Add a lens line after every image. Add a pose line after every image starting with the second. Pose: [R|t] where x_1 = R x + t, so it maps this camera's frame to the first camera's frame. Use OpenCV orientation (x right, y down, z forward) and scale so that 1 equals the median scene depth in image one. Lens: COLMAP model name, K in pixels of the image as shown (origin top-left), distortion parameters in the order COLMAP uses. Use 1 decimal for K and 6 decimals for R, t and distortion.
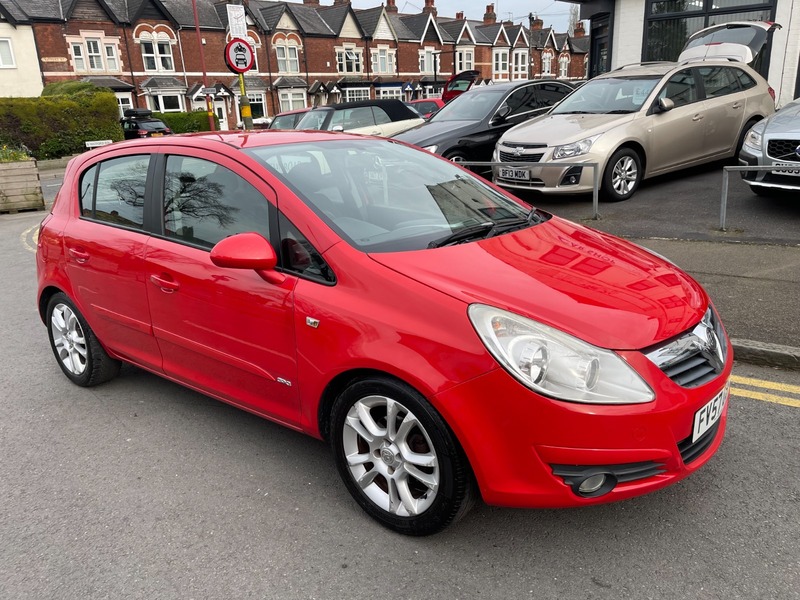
lens RADIAL K [[602.9, 0, 402.1], [0, 602.9, 301.4], [0, 0, 1]] dist [0.077086, -0.105746]
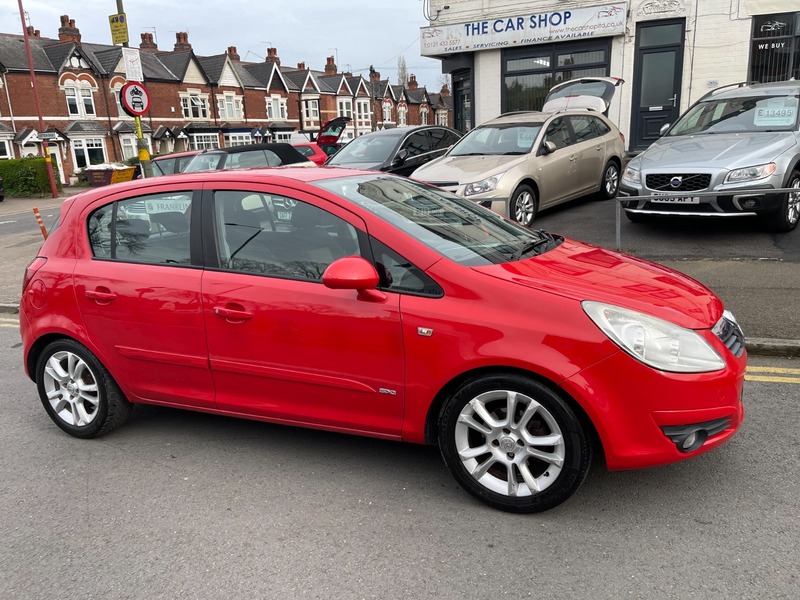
lens RADIAL K [[602.9, 0, 399.7], [0, 602.9, 298.5], [0, 0, 1]] dist [0.077086, -0.105746]
pose [[0.968721, -0.062749, 0.240089, -0.140042], [0.080281, 0.994719, -0.063946, 0.012597], [-0.234808, 0.081221, 0.968642, -0.020029]]
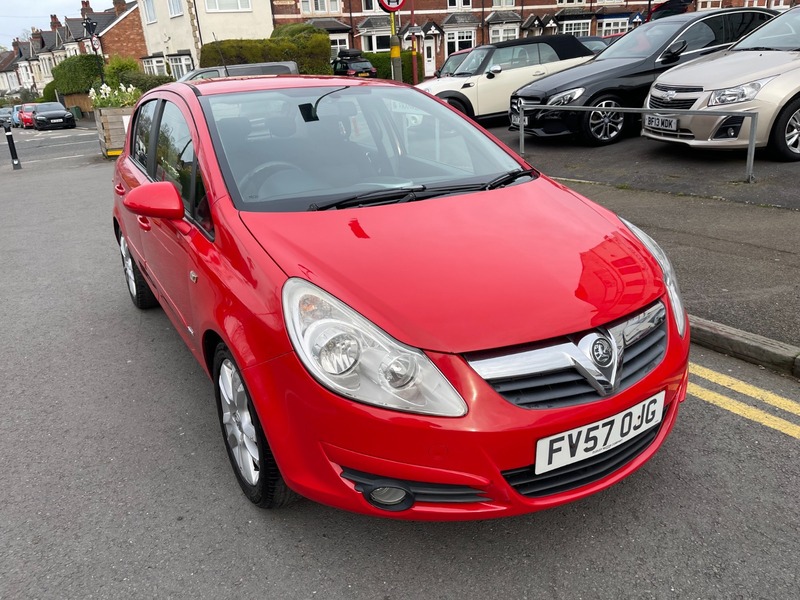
lens RADIAL K [[602.1, 0, 397.1], [0, 602.1, 298.4], [0, 0, 1]] dist [0.088550, -0.120701]
pose [[0.937644, 0.120491, -0.326045, 0.152111], [-0.091839, 0.990541, 0.101947, -0.019433], [0.335245, -0.065646, 0.939841, 0.052422]]
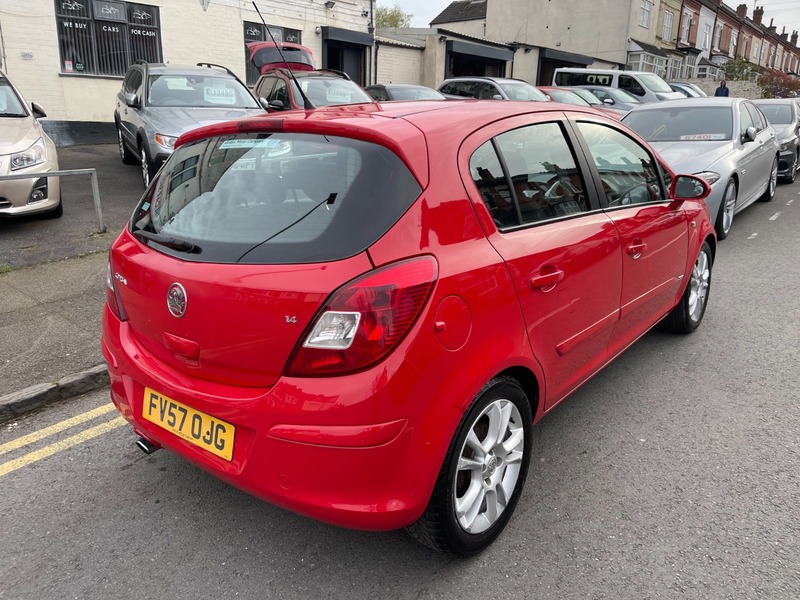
lens RADIAL K [[602.1, 0, 397.7], [0, 602.1, 295.1], [0, 0, 1]] dist [0.088550, -0.120701]
pose [[0.004829, -0.238317, 0.971175, -0.532002], [0.295287, 0.928219, 0.226307, -0.116483], [-0.955397, 0.285682, 0.074855, 0.511778]]
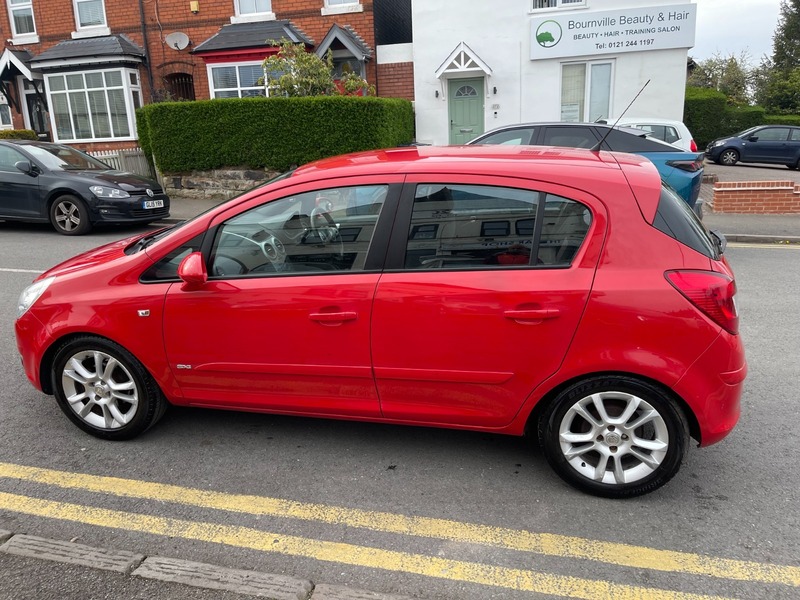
lens RADIAL K [[602.9, 0, 396.9], [0, 602.9, 291.7], [0, 0, 1]] dist [0.077086, -0.105746]
pose [[-0.895191, 0.190382, -0.402973, 0.110516], [-0.056347, 0.848571, 0.526073, -0.280646], [0.442106, 0.493642, -0.748906, 0.857766]]
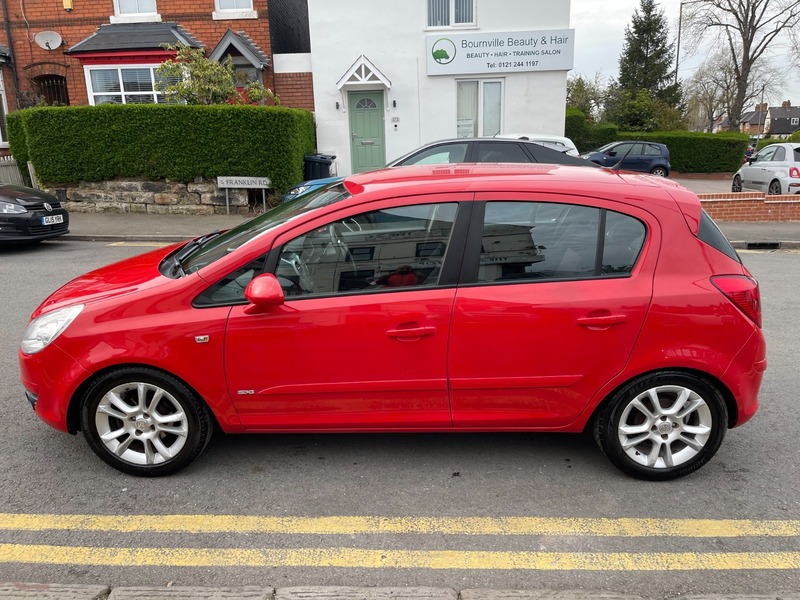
lens RADIAL K [[602.9, 0, 399.9], [0, 602.9, 301.8], [0, 0, 1]] dist [0.077086, -0.105746]
pose [[-0.778872, 0.226478, -0.584865, 0.224749], [-0.132148, 0.852331, 0.506033, -0.277450], [0.613104, 0.471423, -0.633927, 0.795756]]
